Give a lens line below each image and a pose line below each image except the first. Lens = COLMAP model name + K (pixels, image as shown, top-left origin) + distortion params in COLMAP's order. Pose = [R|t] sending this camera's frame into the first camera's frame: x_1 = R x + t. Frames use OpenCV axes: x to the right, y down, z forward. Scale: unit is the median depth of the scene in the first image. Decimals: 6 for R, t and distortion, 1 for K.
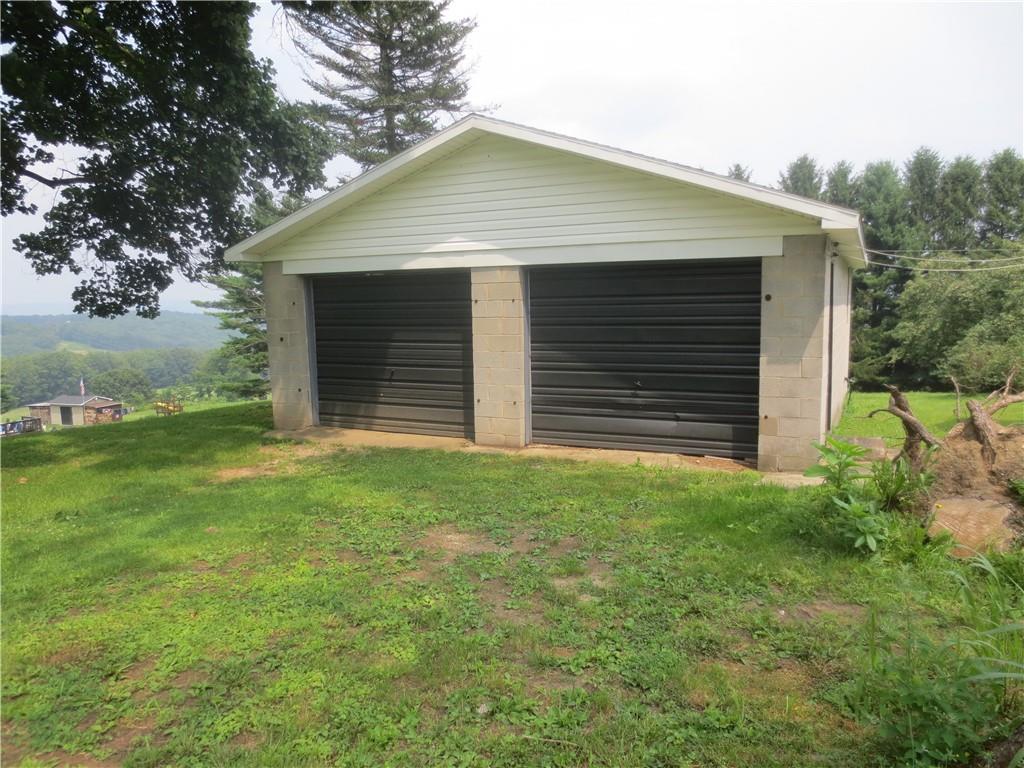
lens RADIAL K [[716.1, 0, 512.0], [0, 716.1, 384.0], [0, 0, 1]] dist [-0.011769, -0.003880]
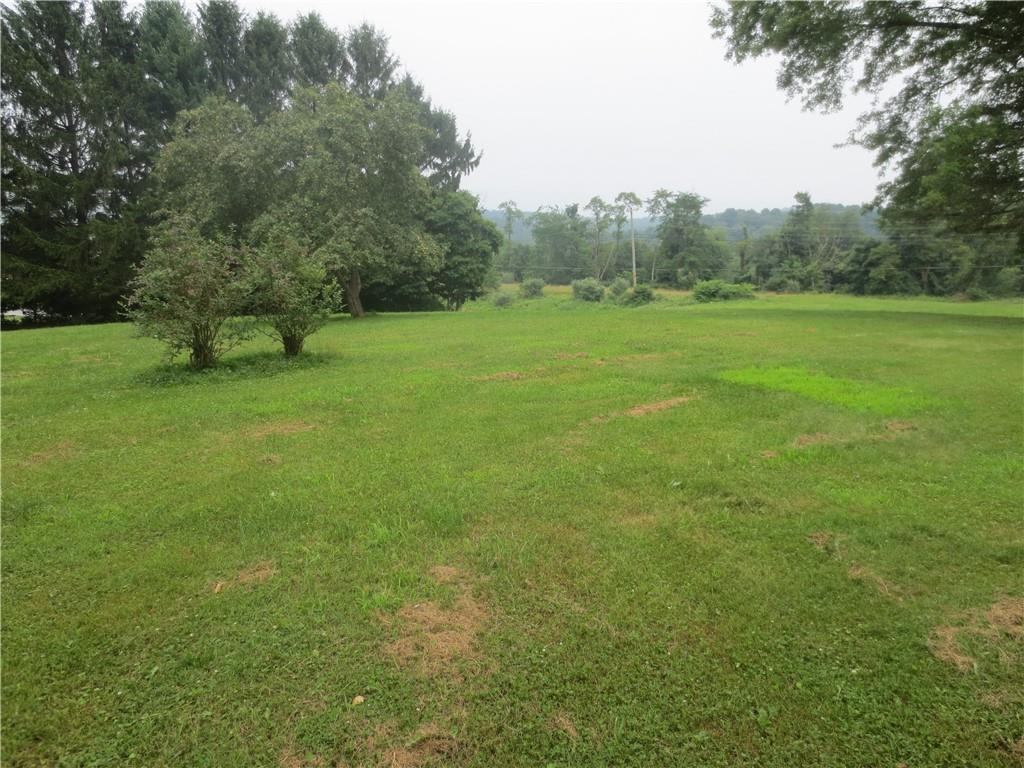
lens RADIAL K [[716.1, 0, 512.0], [0, 716.1, 384.0], [0, 0, 1]] dist [-0.011769, -0.003880]
pose [[0.671886, -0.148455, 0.725624, 0.164986], [0.047129, 0.986290, 0.158145, -0.012107], [-0.739153, -0.072058, 0.669672, 0.207671]]
